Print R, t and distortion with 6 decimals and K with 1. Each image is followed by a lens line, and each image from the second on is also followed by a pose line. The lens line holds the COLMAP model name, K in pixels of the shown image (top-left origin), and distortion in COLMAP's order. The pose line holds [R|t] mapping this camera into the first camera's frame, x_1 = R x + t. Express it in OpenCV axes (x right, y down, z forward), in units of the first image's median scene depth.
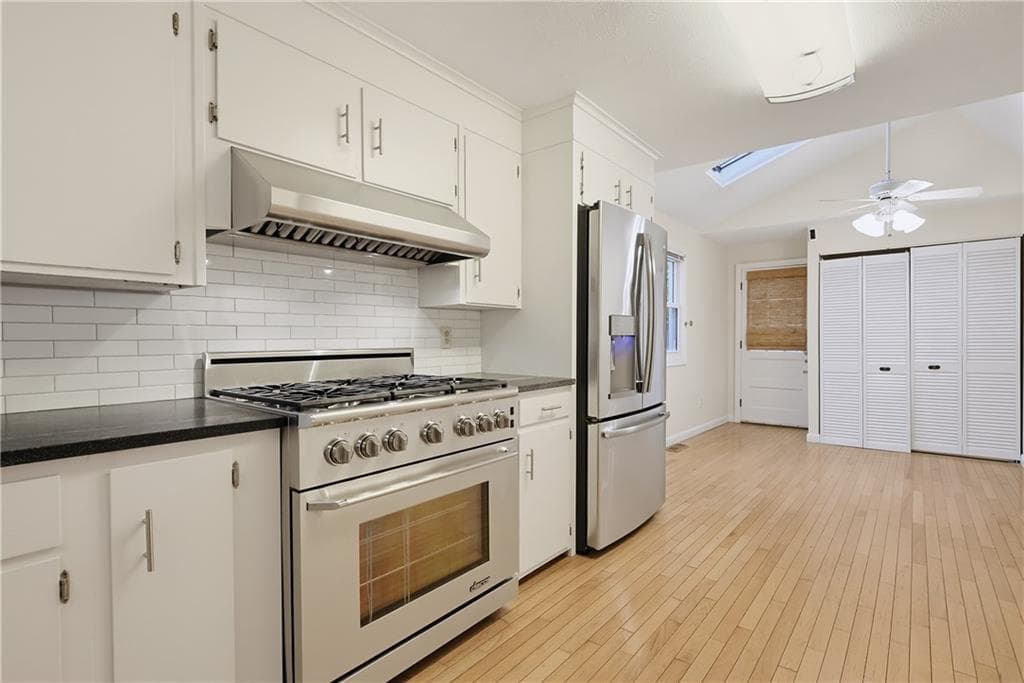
lens RADIAL K [[490.7, 0, 511.5], [0, 490.7, 341.7], [0, 0, 1]] dist [0.000612, -0.000154]
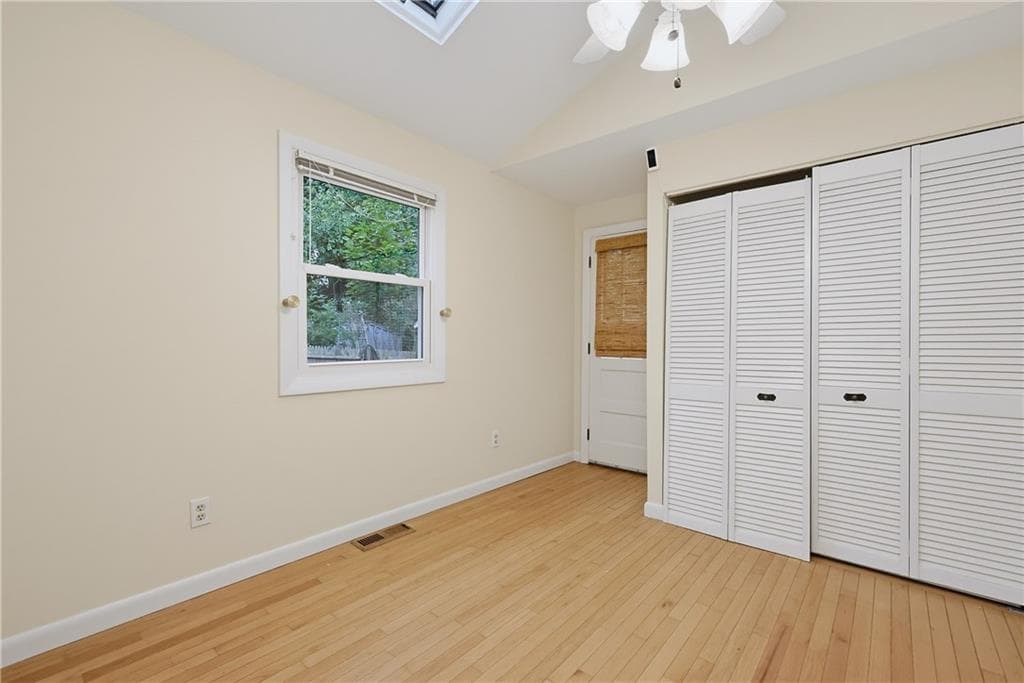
lens RADIAL K [[442.7, 0, 512.9], [0, 442.7, 343.8], [0, 0, 1]] dist [0.002972, 0.000539]
pose [[0.999677, 0.007111, -0.024419, 0.453383], [-0.007042, 0.999971, 0.002904, -0.002325], [0.024439, -0.002731, 0.999698, 0.464588]]
